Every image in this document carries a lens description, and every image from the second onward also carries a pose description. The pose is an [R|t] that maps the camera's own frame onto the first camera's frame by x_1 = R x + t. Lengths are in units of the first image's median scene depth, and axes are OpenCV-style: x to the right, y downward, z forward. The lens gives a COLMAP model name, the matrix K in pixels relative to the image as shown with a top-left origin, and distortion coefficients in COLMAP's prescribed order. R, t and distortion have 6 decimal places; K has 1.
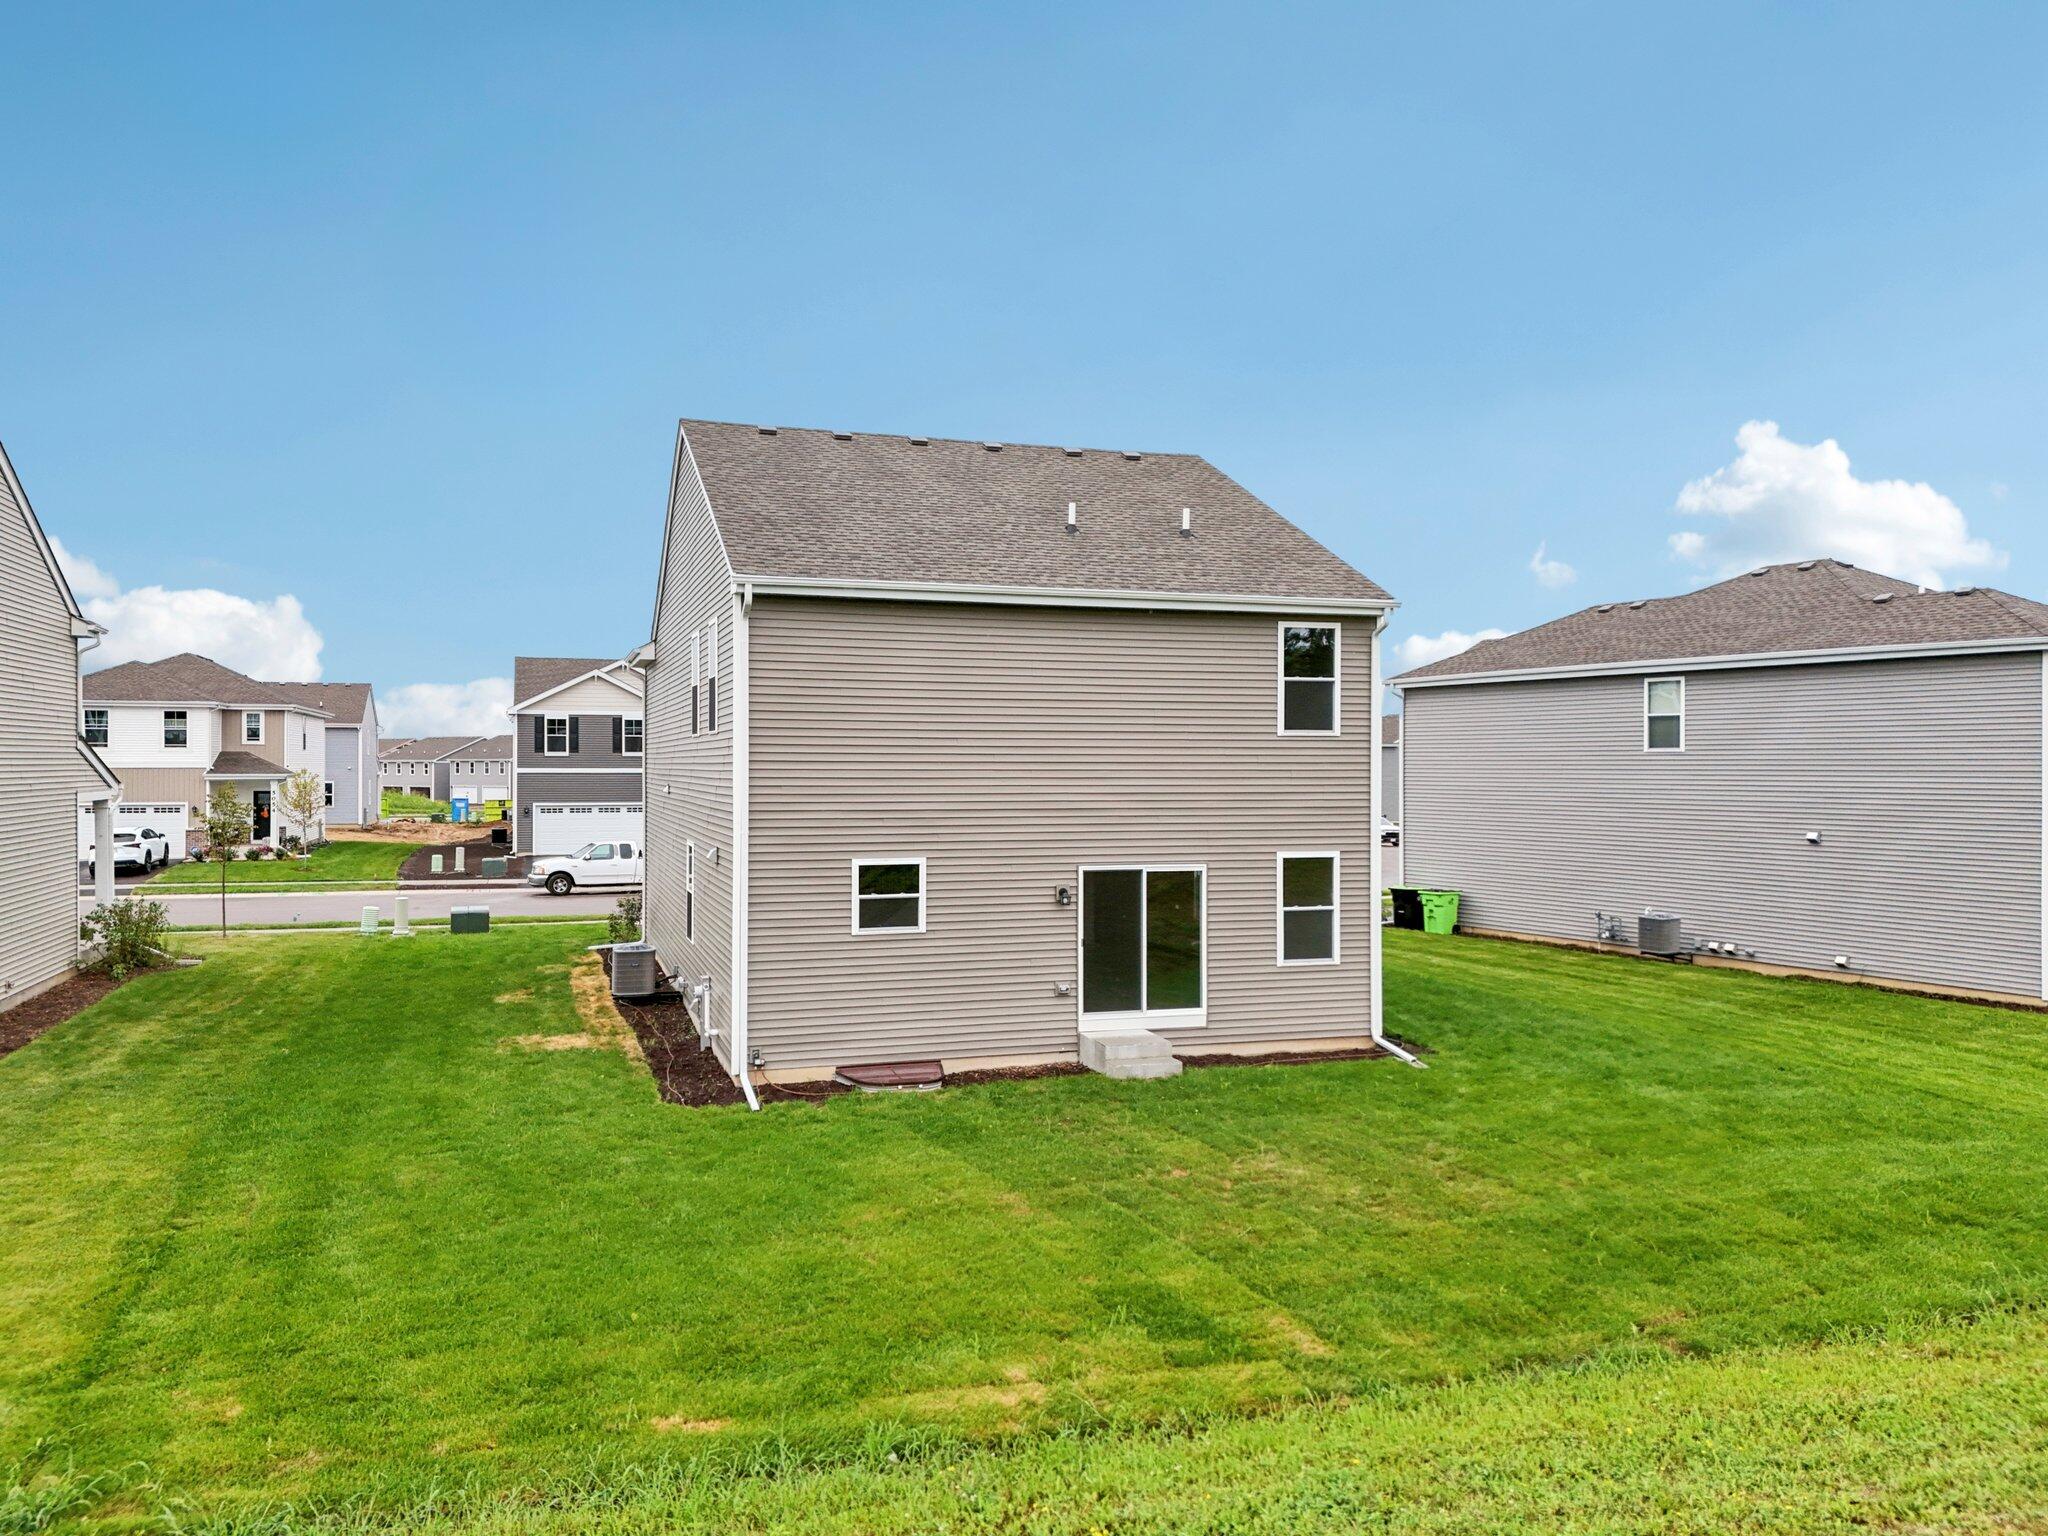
lens RADIAL K [[1516.5, 0, 1019.8], [0, 1516.5, 765.1], [0, 0, 1]] dist [0.072211, -0.070665]
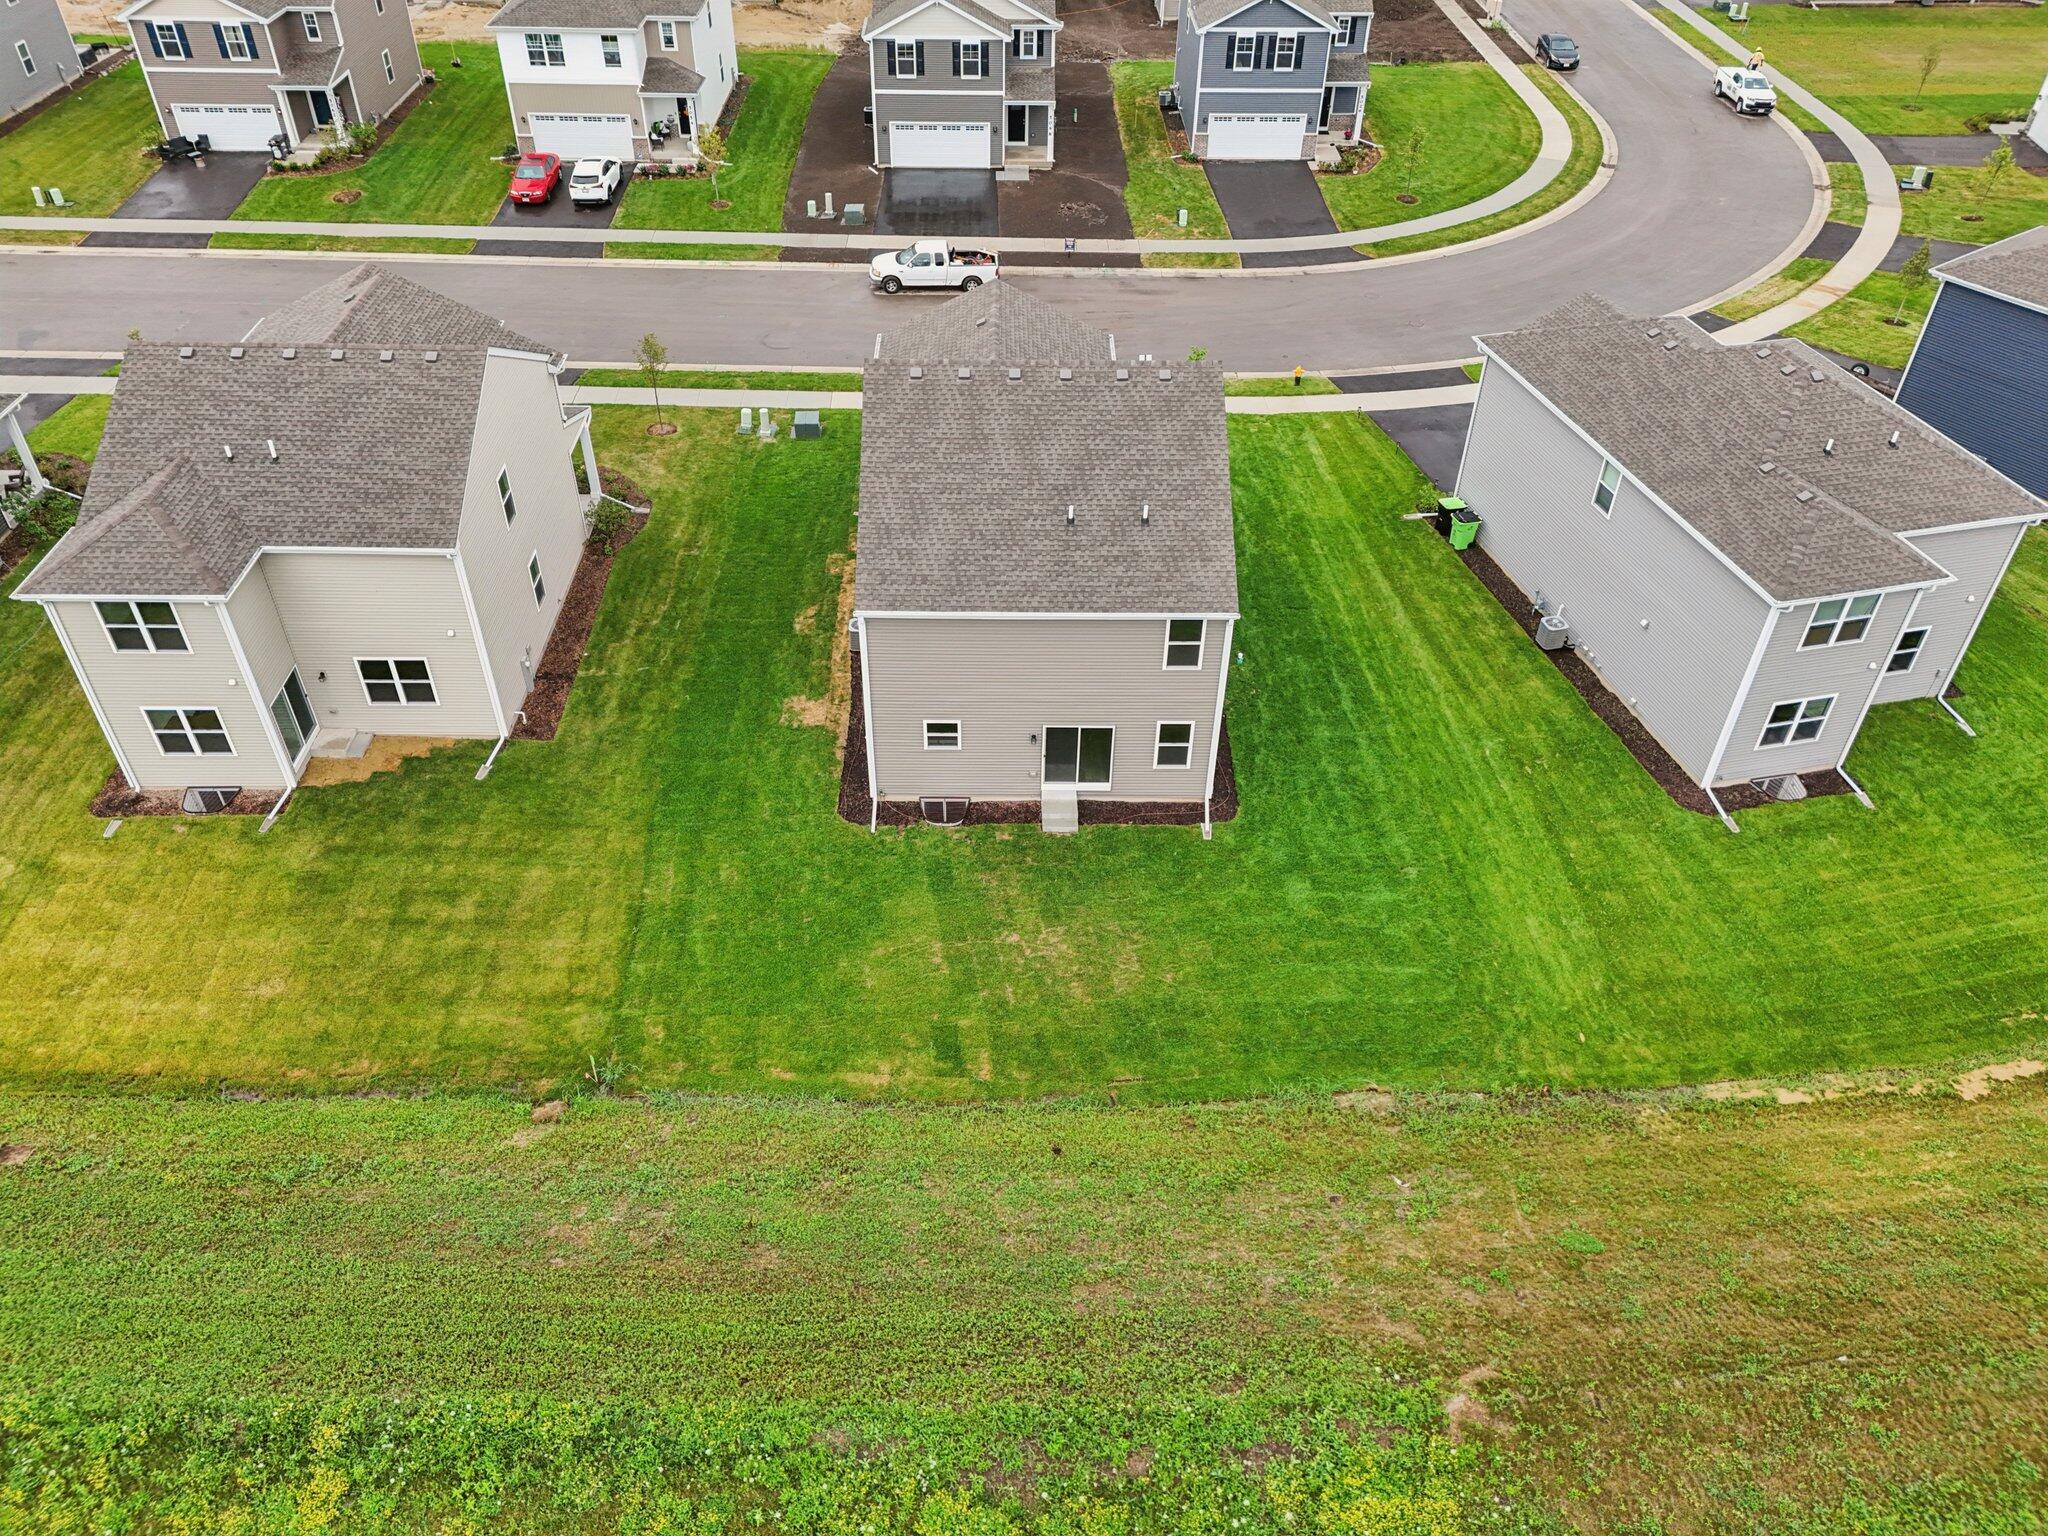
lens RADIAL K [[1516.5, 0, 1019.8], [0, 1516.5, 765.1], [0, 0, 1]] dist [0.072211, -0.070665]
pose [[0.954381, 0.199143, -0.222483, 0.444782], [-0.012709, 0.771526, 0.636071, -1.107015], [0.298321, -0.604227, 0.738861, -0.455791]]
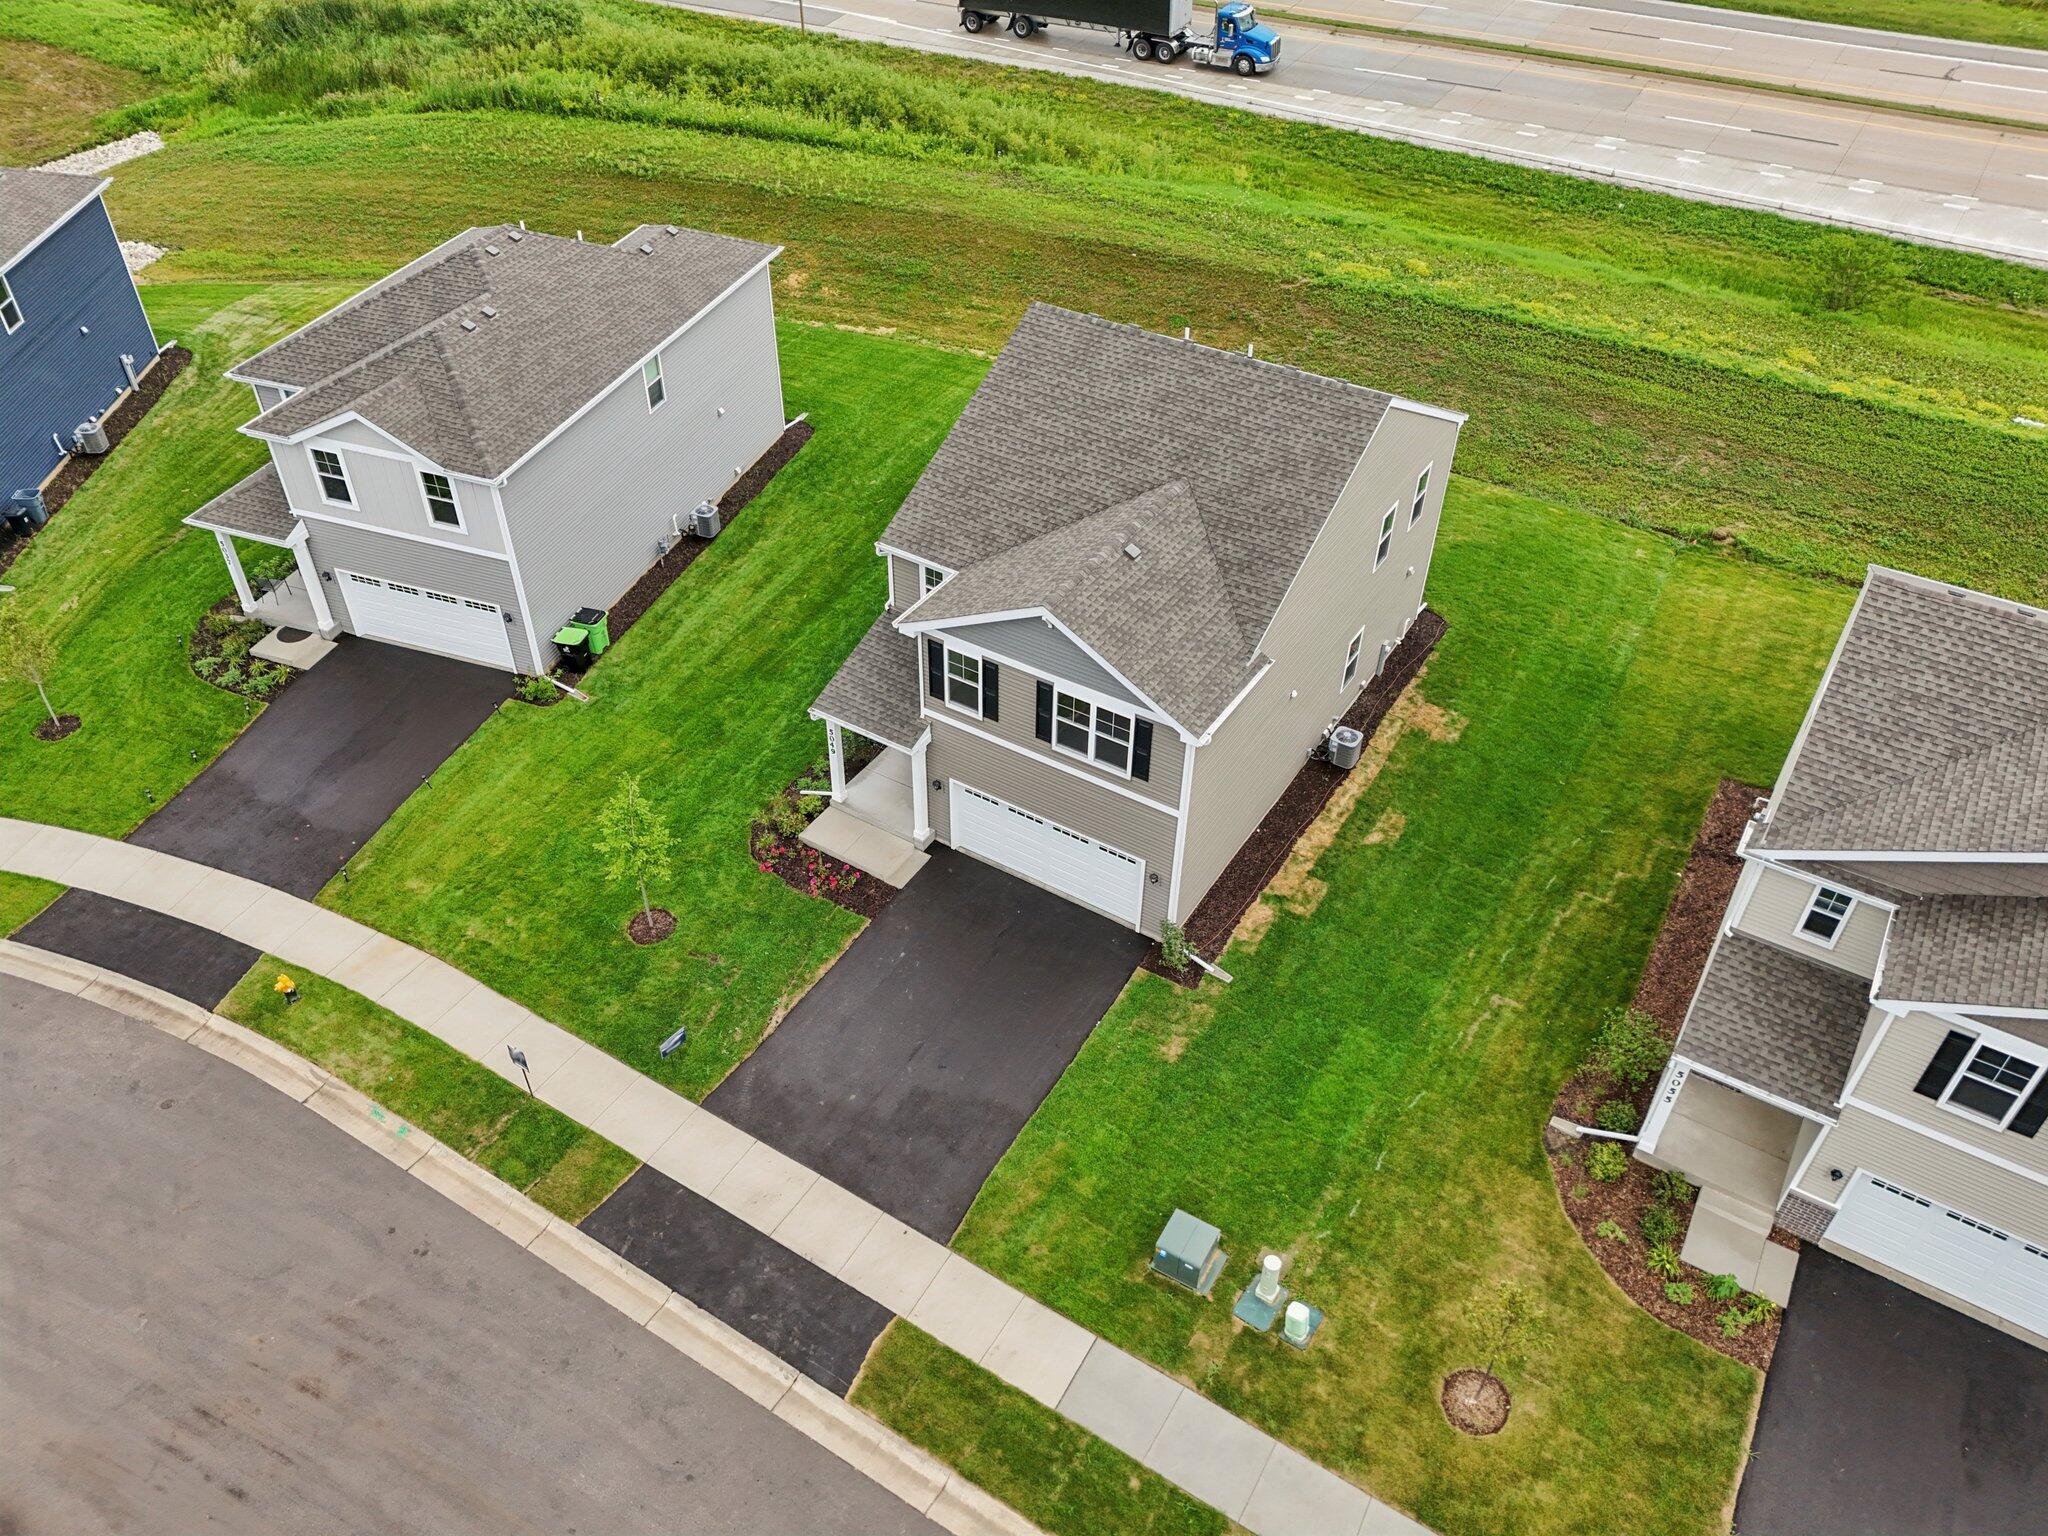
lens RADIAL K [[1516.5, 0, 1019.8], [0, 1516.5, 765.1], [0, 0, 1]] dist [0.072211, -0.070665]
pose [[-0.639563, -0.503576, 0.580836, -1.162321], [-0.004190, 0.757842, 0.652425, -1.046470], [-0.768727, 0.414833, -0.486797, 2.477949]]
